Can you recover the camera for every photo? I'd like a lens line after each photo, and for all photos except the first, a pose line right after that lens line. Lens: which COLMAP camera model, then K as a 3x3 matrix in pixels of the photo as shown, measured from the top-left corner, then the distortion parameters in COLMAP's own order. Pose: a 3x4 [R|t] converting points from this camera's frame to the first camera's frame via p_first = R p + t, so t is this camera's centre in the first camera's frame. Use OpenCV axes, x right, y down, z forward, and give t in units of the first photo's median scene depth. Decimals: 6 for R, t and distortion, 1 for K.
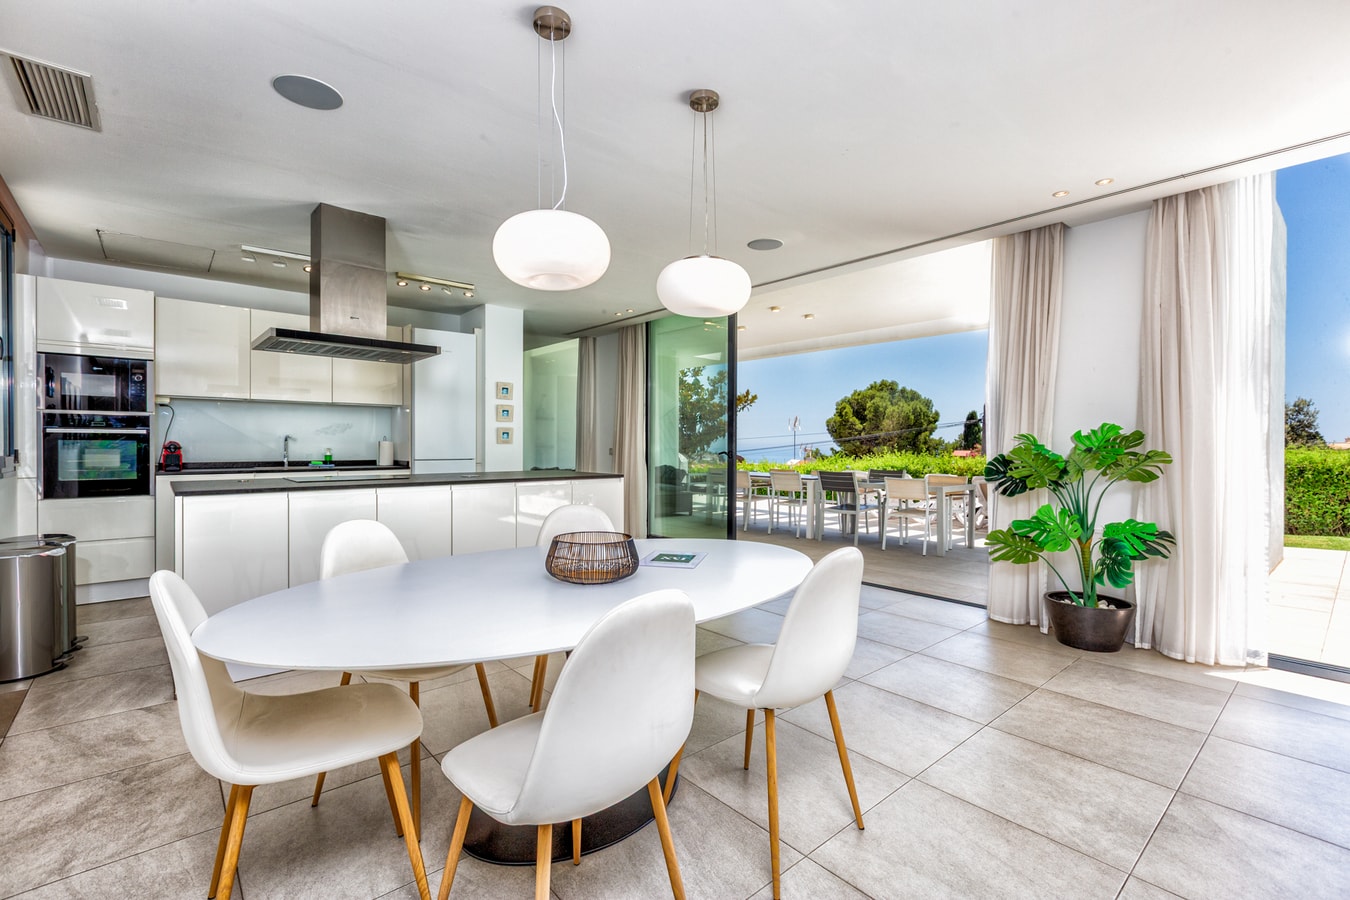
lens RADIAL K [[602.7, 0, 668.1], [0, 602.7, 447.6], [0, 0, 1]] dist [0.000619, 0.000529]
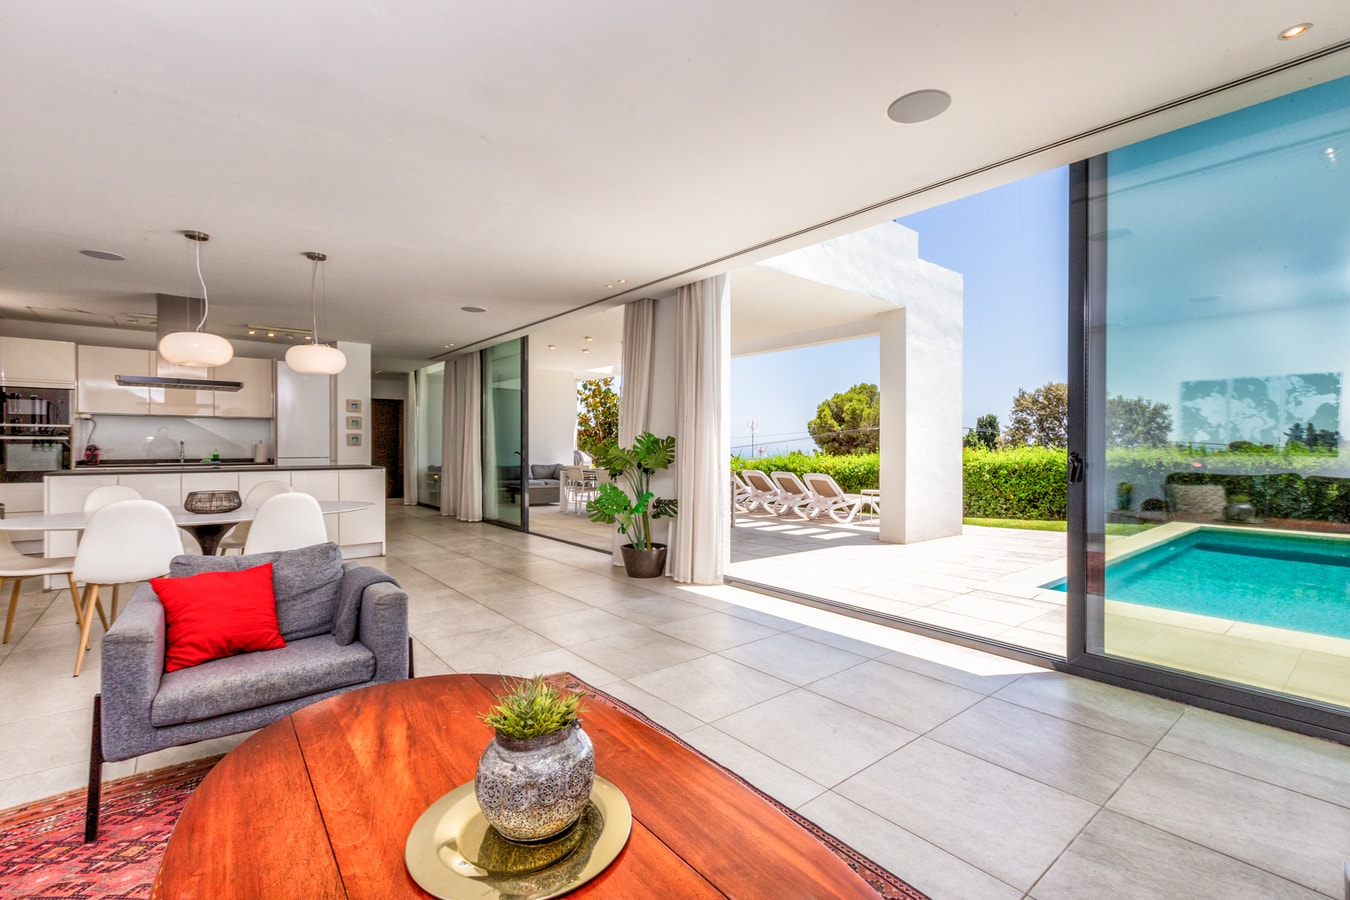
lens RADIAL K [[602.7, 0, 668.1], [0, 602.7, 447.6], [0, 0, 1]] dist [0.000619, 0.000529]
pose [[0.999612, -0.002849, -0.027713, 0.220525], [0.002750, 0.999990, -0.003615, 0.002099], [0.027723, 0.003538, 0.999609, -0.147639]]
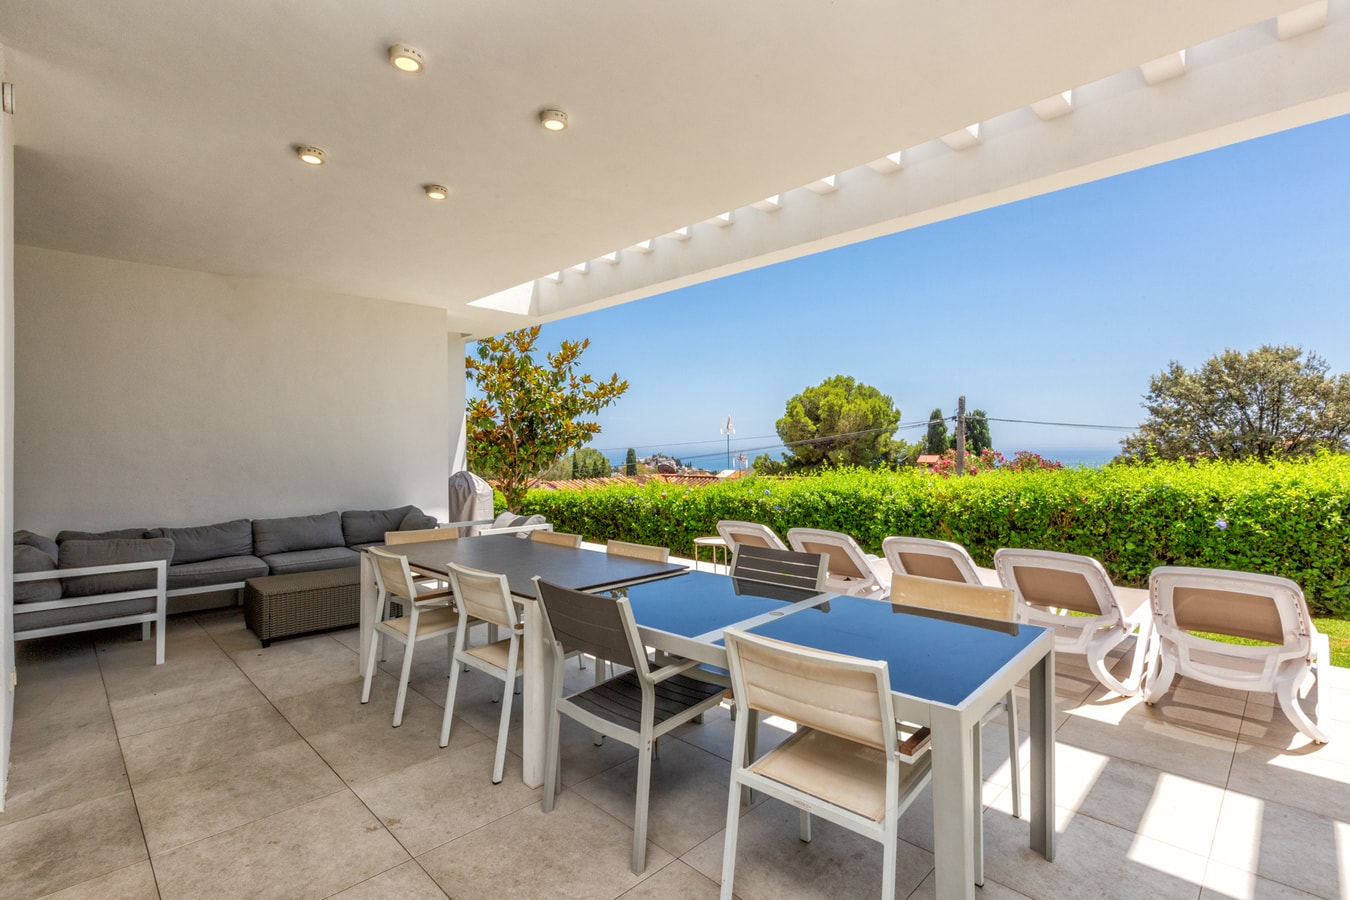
lens RADIAL K [[632.9, 0, 672.5], [0, 632.9, 437.0], [0, 0, 1]] dist [0.003109, 0.000613]
pose [[0.996873, -0.014976, 0.077587, 0.168893], [0.016861, 0.999577, -0.023697, -0.013645], [-0.077199, 0.024931, 0.996704, 0.387458]]
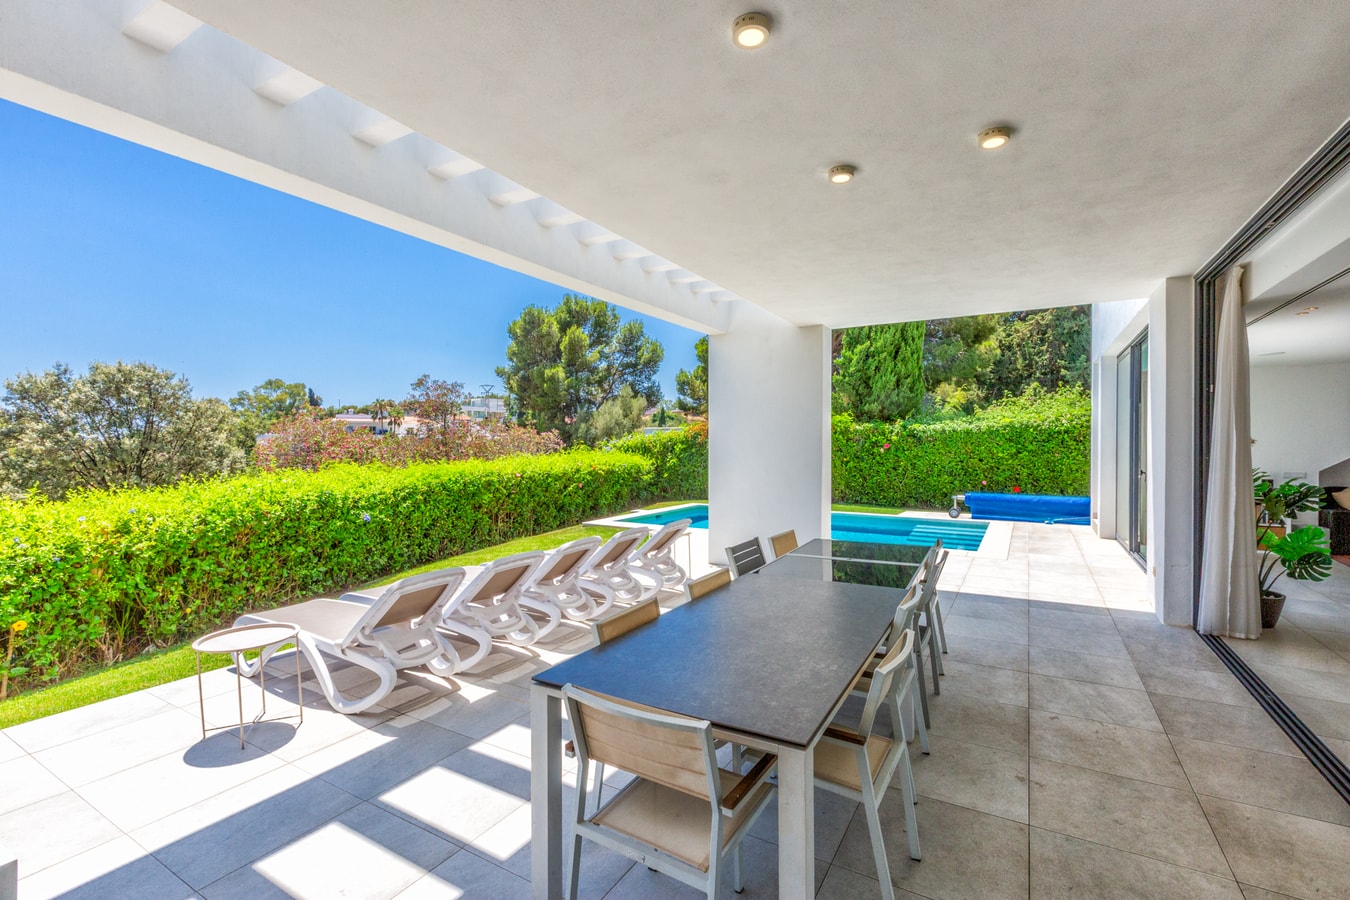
lens RADIAL K [[598.2, 0, 667.5], [0, 598.2, 447.8], [0, 0, 1]] dist [0.000458, 0.000607]
pose [[-0.317614, -0.014400, 0.948111, -0.052588], [0.004032, 0.999855, 0.016537, -0.031564], [-0.948212, 0.009075, -0.317509, 0.752199]]
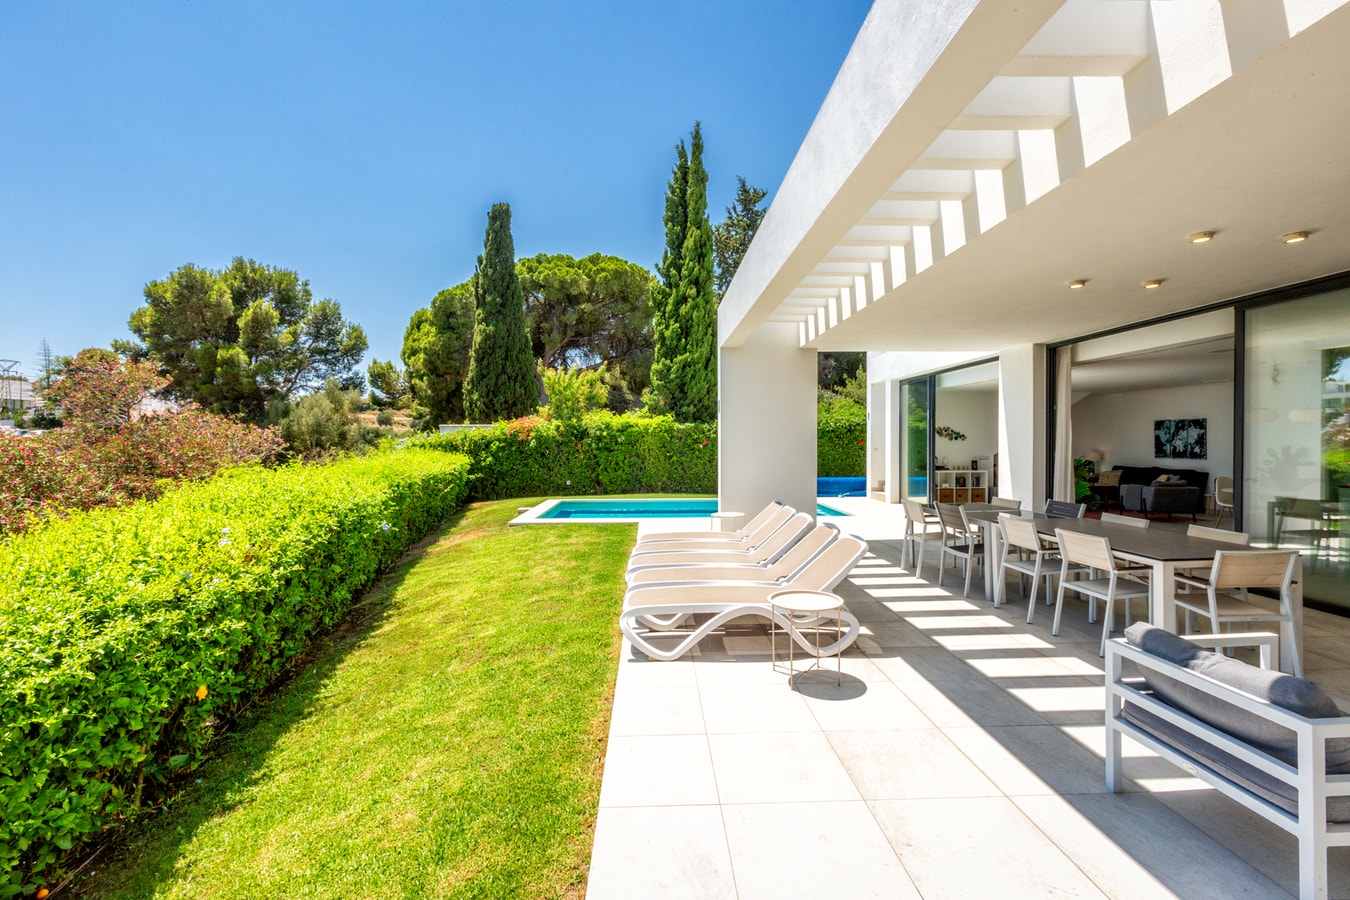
lens RADIAL K [[602.7, 0, 668.1], [0, 602.7, 447.6], [0, 0, 1]] dist [0.000619, 0.000529]
pose [[-0.779193, -0.009257, 0.626715, 0.105407], [0.003752, 0.999804, 0.019432, -0.029620], [-0.626772, 0.017493, -0.779006, 1.109528]]
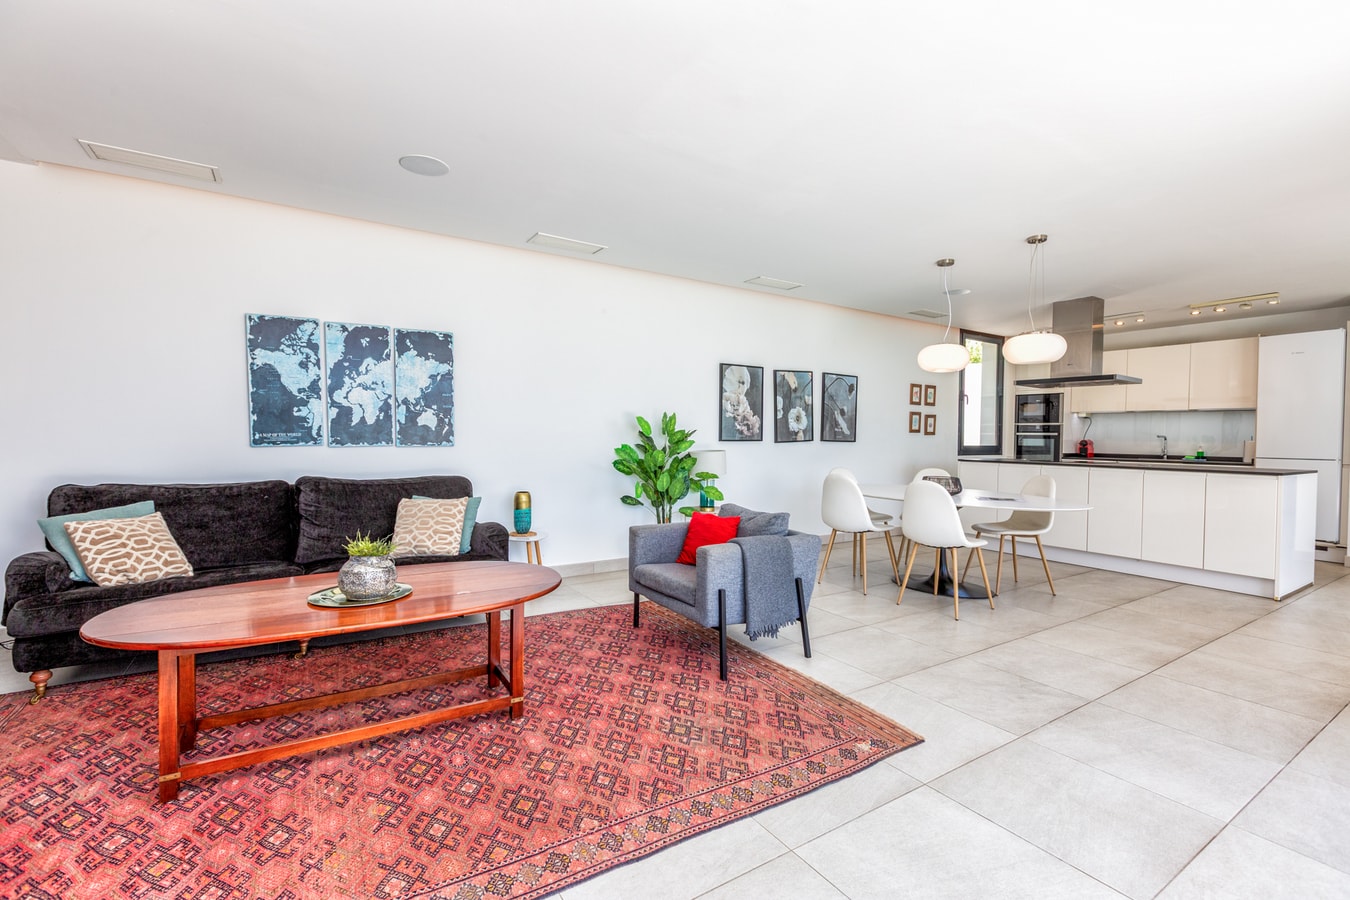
lens RADIAL K [[602.7, 0, 668.1], [0, 602.7, 447.6], [0, 0, 1]] dist [0.000619, 0.000529]
pose [[-0.134806, 0.014651, -0.990764, 0.360766], [-0.020360, 0.999639, 0.017553, 0.002048], [0.990663, 0.022538, -0.134459, 0.039762]]
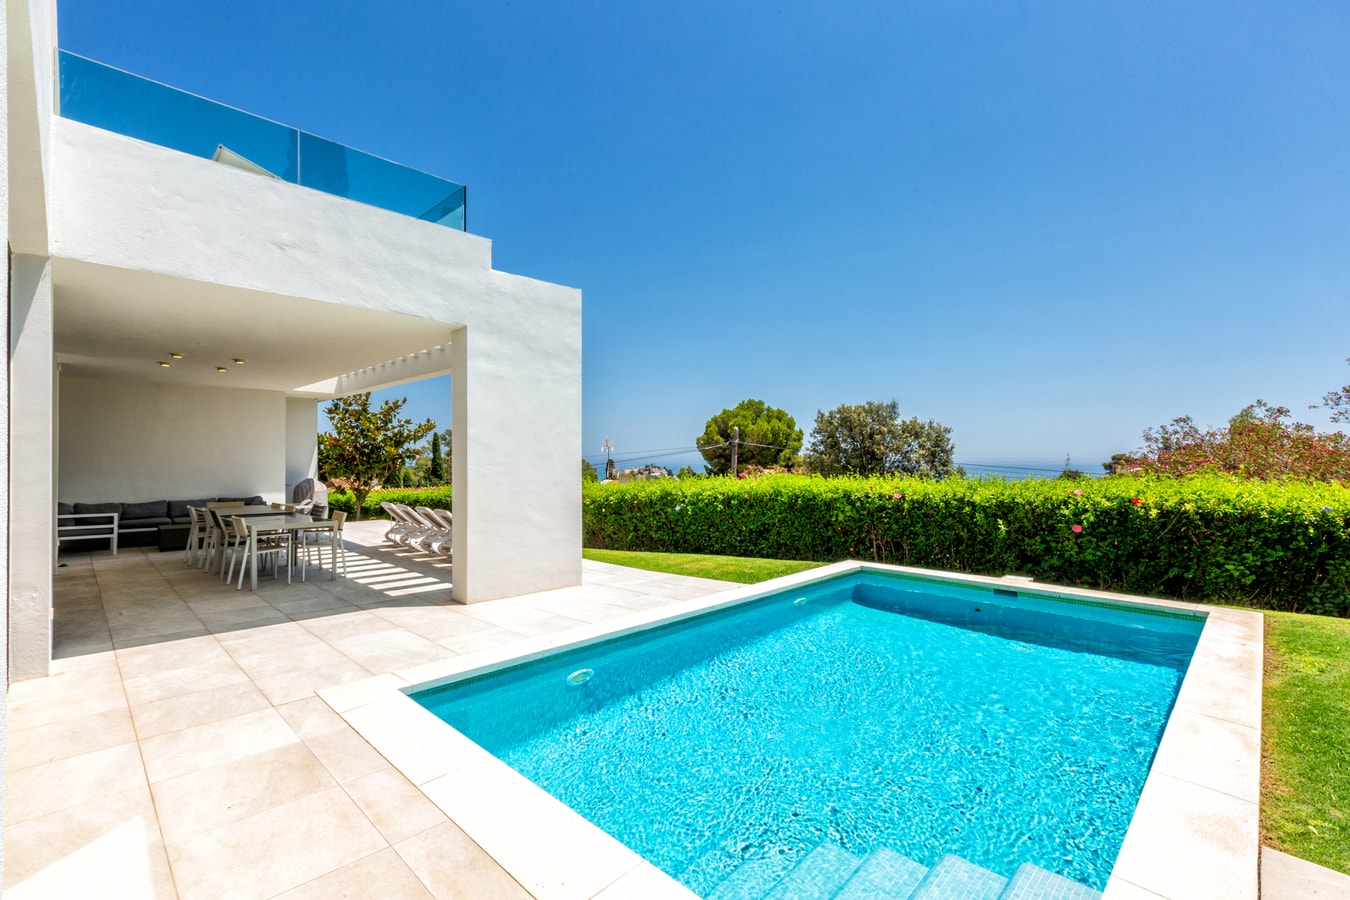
lens RADIAL K [[602.7, 0, 668.1], [0, 602.7, 447.6], [0, 0, 1]] dist [0.000619, 0.000529]
pose [[0.996747, -0.006478, 0.080332, 0.551281], [0.008497, 0.999656, -0.024811, -0.020621], [-0.080143, 0.025413, 0.996459, -0.066313]]
